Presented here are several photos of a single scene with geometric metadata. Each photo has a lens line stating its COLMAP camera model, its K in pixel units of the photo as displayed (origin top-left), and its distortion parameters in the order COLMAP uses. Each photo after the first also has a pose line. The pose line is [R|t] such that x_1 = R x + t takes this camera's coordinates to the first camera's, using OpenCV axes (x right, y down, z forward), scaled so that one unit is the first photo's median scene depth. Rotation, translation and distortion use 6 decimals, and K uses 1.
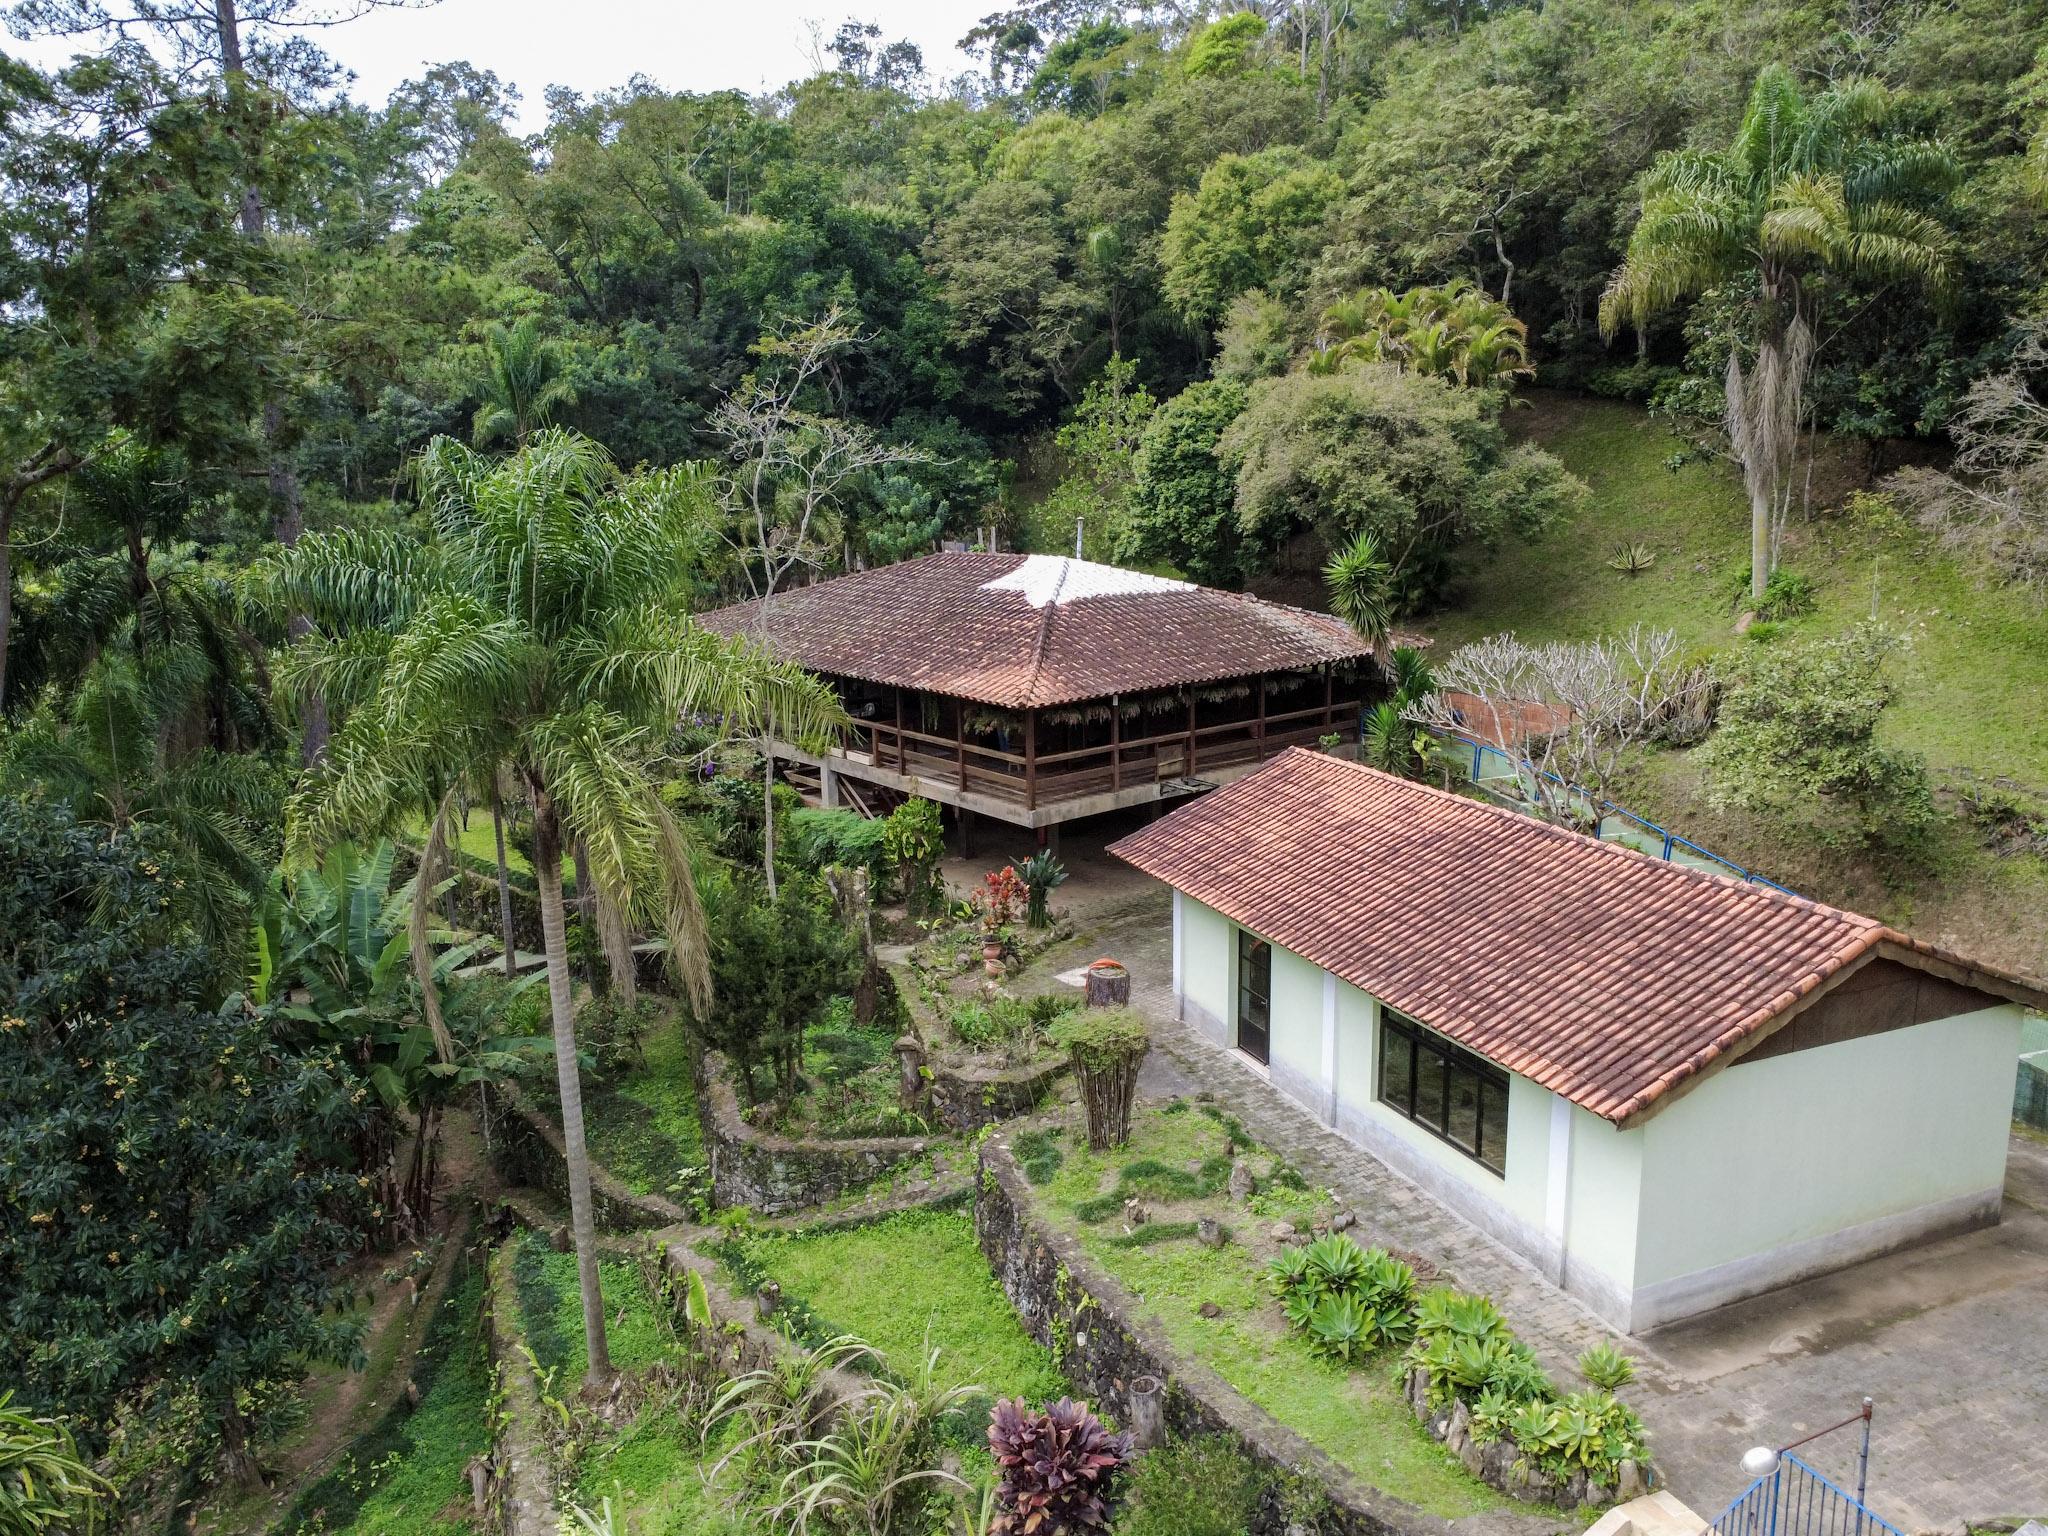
lens RADIAL K [[1497.3, 0, 1024.1], [0, 1497.3, 770.4], [0, 0, 1]] dist [-0.004250, 0.007083]
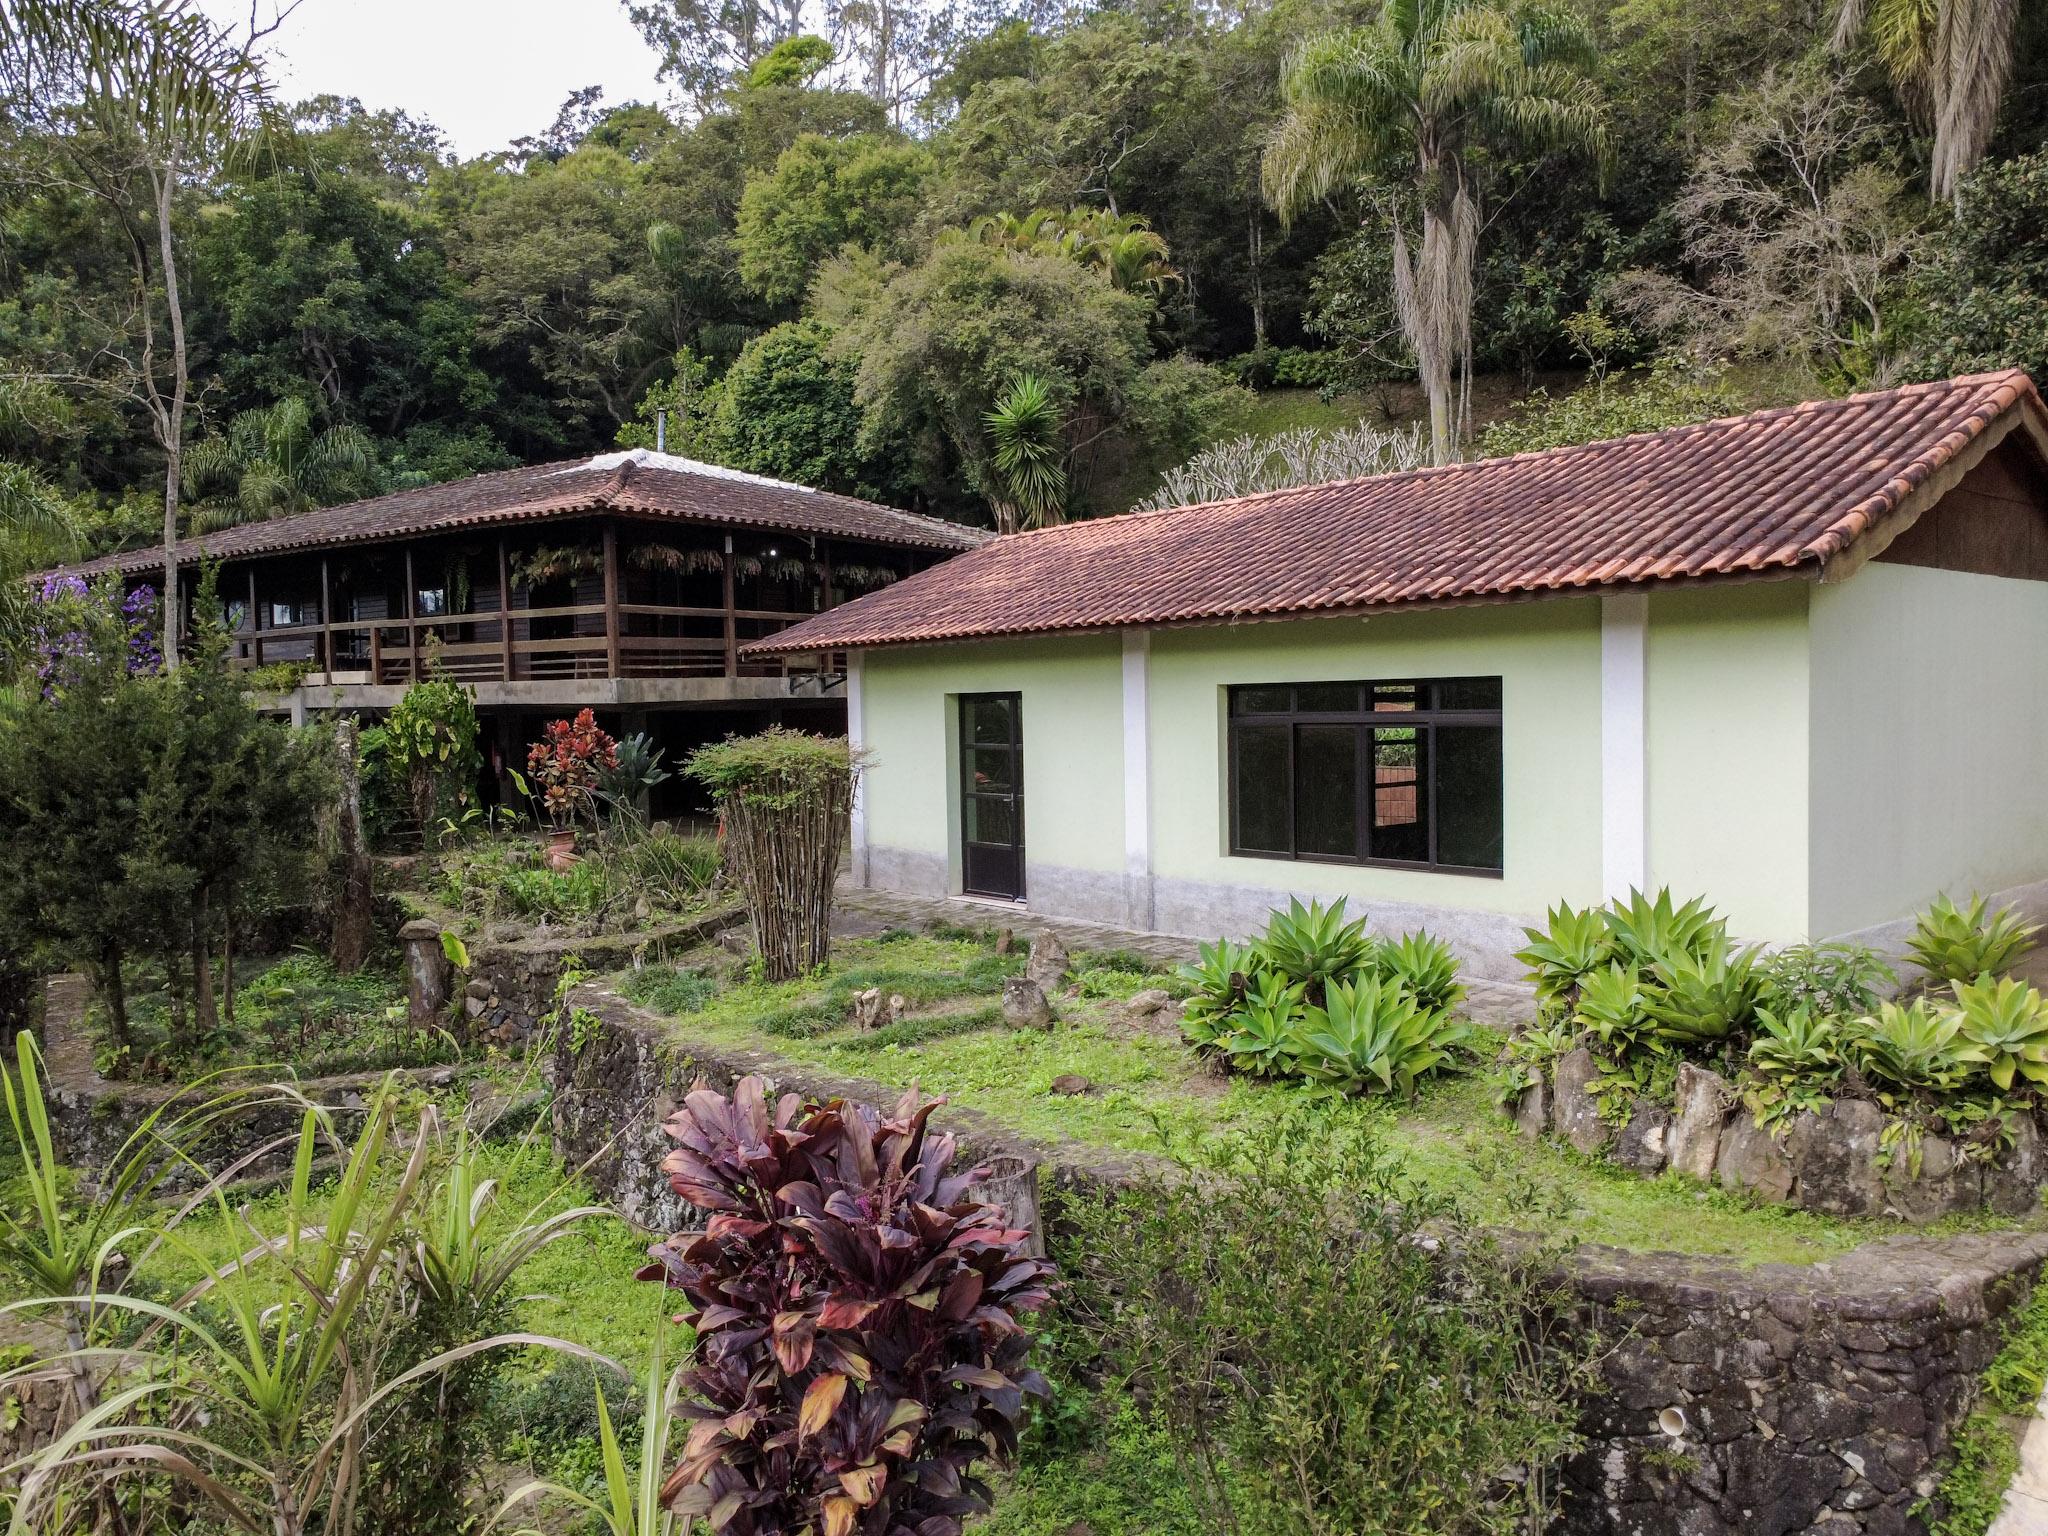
lens RADIAL K [[1497.3, 0, 1020.9], [0, 1497.3, 761.6], [0, 0, 1]] dist [-0.004250, 0.007083]
pose [[0.954961, -0.013051, 0.296445, -0.016380], [0.064026, 0.984562, -0.162904, 0.145862], [-0.289742, 0.174547, 0.941054, 0.226784]]
